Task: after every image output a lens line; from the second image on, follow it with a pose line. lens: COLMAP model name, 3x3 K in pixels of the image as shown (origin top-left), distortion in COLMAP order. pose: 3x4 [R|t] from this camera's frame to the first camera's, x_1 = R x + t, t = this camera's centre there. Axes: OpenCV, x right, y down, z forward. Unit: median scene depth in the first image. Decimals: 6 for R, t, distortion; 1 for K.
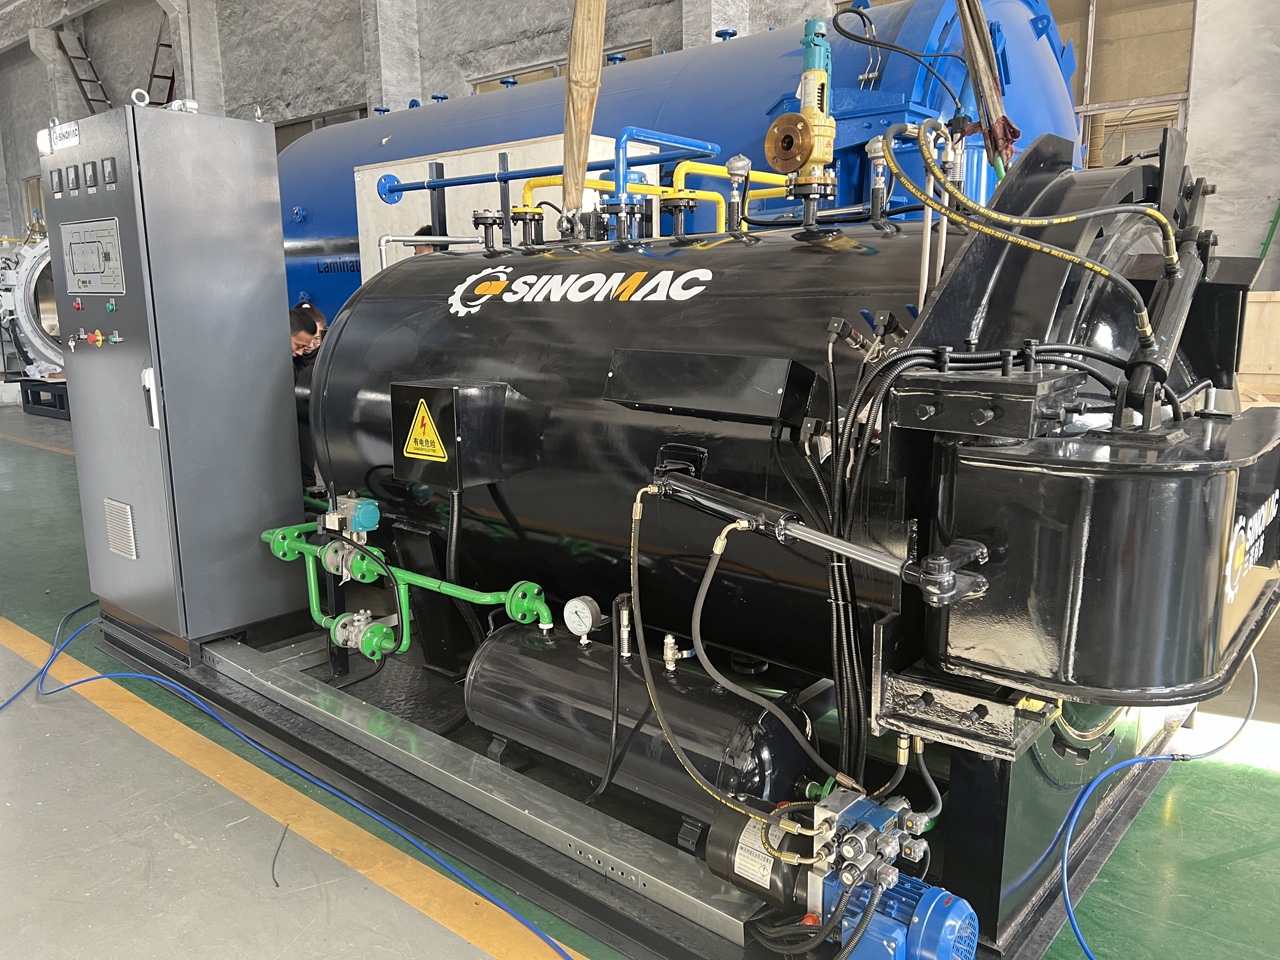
lens RADIAL K [[961.4, 0, 640.0], [0, 961.4, 480.0], [0, 0, 1]] dist [0.061808, -0.065074]
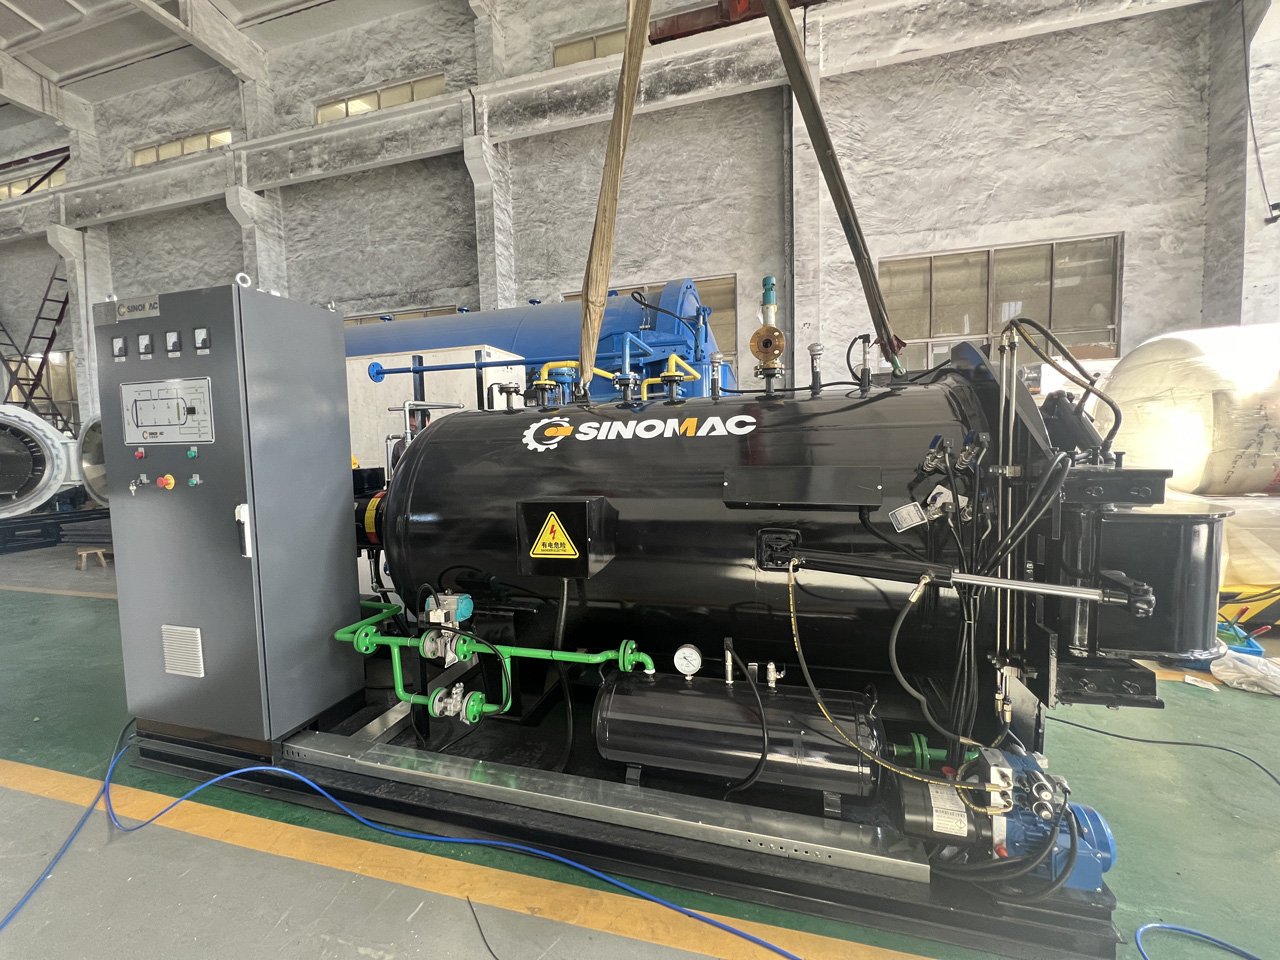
lens RADIAL K [[513.4, 0, 640.3], [0, 513.4, 477.8], [0, 0, 1]] dist [0.000146, 0.000284]
pose [[0.906534, -0.043273, 0.419909, -0.322685], [0.098016, 0.989123, -0.109674, -0.032536], [-0.410596, 0.140581, 0.900915, 0.246807]]
